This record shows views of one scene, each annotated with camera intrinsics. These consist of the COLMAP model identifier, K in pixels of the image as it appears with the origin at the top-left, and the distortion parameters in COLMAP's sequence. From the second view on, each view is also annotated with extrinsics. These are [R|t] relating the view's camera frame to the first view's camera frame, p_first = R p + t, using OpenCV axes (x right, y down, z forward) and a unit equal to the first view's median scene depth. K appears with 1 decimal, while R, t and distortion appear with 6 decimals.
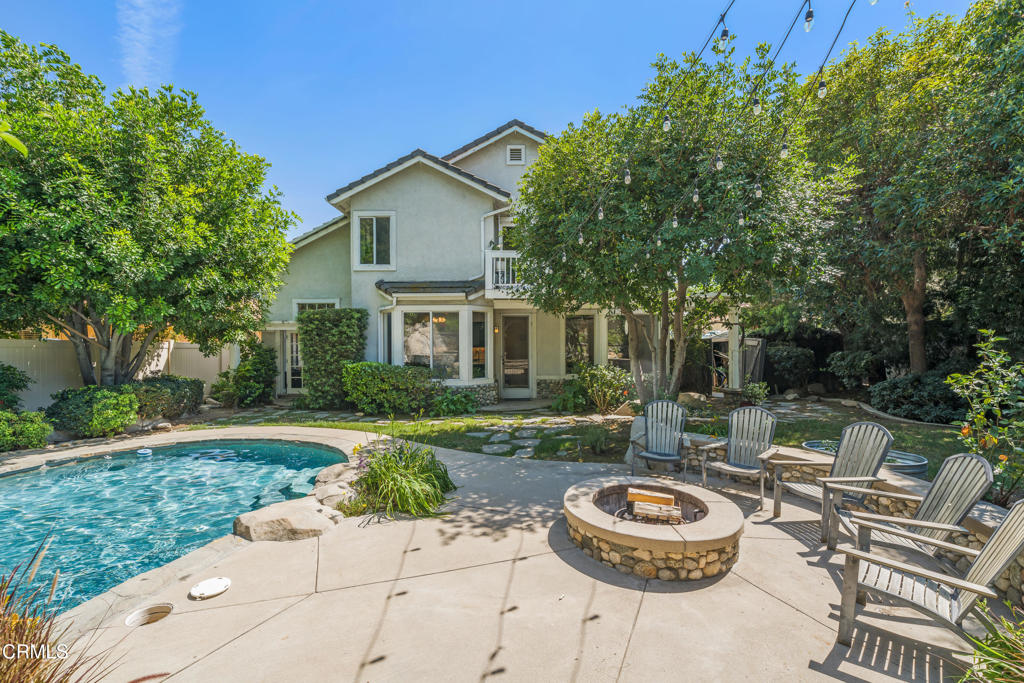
lens RADIAL K [[455.6, 0, 509.3], [0, 455.6, 352.1], [0, 0, 1]] dist [-0.000891, -0.000050]
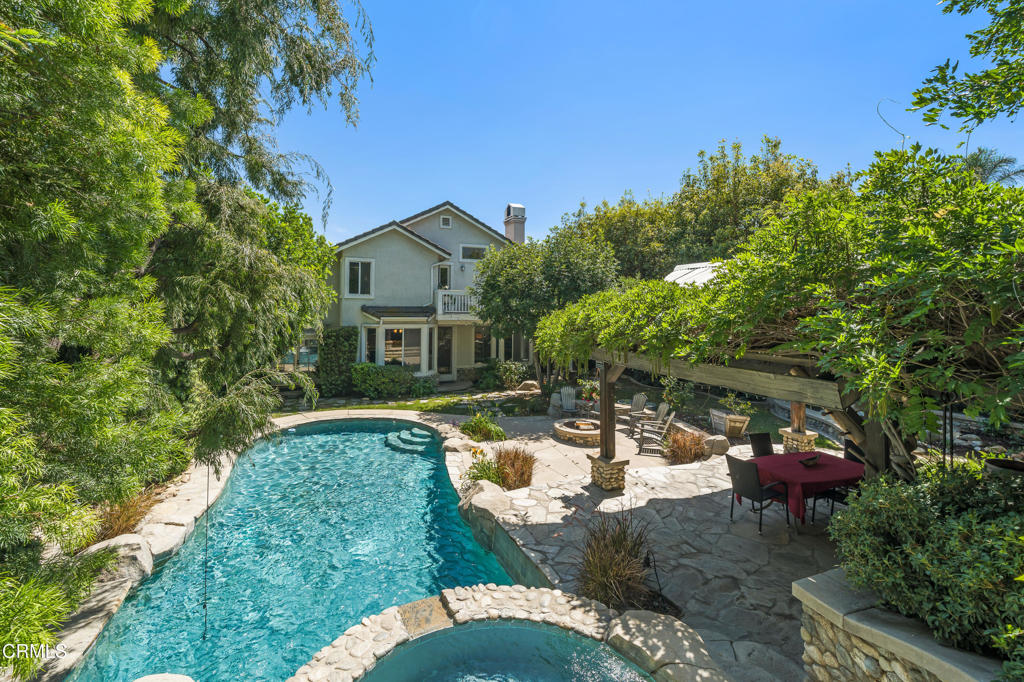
lens RADIAL K [[408.8, 0, 510.2], [0, 408.8, 305.8], [0, 0, 1]] dist [0.000917, 0.000065]
pose [[0.921272, 0.026698, 0.388002, -0.416472], [-0.008319, 0.998766, -0.048972, -0.110624], [-0.388831, 0.041888, 0.920357, -0.458270]]
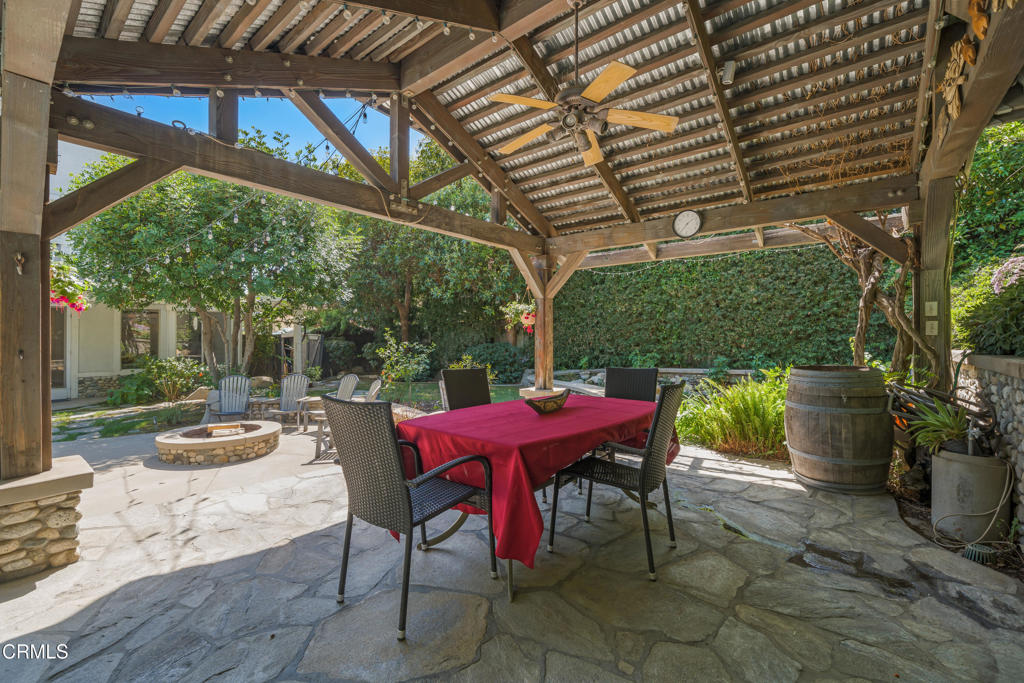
lens RADIAL K [[420.8, 0, 511.1], [0, 420.8, 328.2], [0, 0, 1]] dist [0.000251, -0.000030]
pose [[0.620067, 0.019163, 0.784315, -0.085754], [0.018908, 0.999046, -0.039358, 0.014562], [-0.784321, 0.039235, 0.619113, -0.267429]]
